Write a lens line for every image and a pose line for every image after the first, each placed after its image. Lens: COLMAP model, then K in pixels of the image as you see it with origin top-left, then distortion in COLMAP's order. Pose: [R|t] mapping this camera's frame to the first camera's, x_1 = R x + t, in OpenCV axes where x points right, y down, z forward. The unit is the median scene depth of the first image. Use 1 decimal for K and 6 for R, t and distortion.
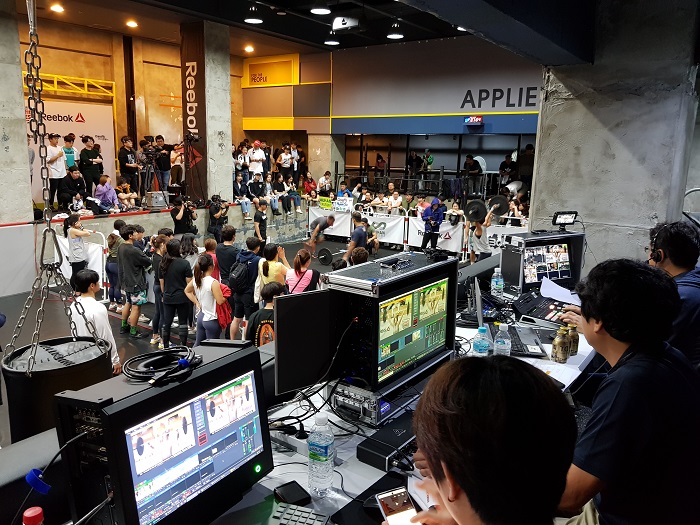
lens RADIAL K [[559.1, 0, 350.0], [0, 559.1, 262.5], [0, 0, 1]] dist [0.064395, -0.111718]
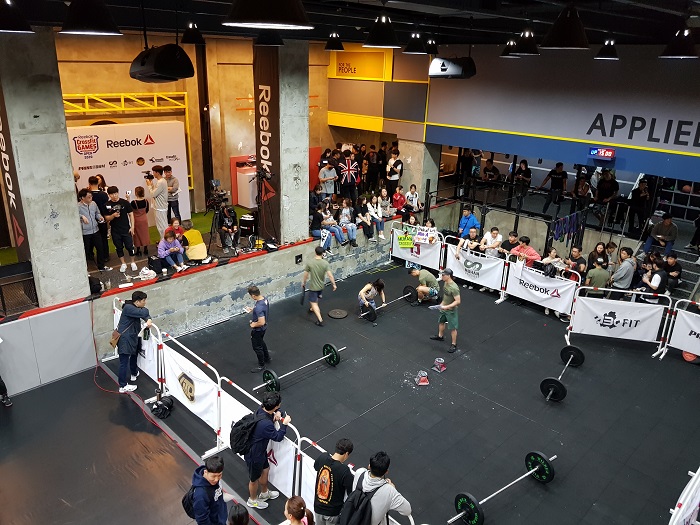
lens RADIAL K [[559.1, 0, 350.0], [0, 559.1, 262.5], [0, 0, 1]] dist [0.064395, -0.111718]
pose [[0.985568, 0.060831, -0.157973, 0.000753], [-0.037252, 0.988264, 0.148145, -0.205072], [0.165131, -0.140122, 0.976267, 0.129647]]
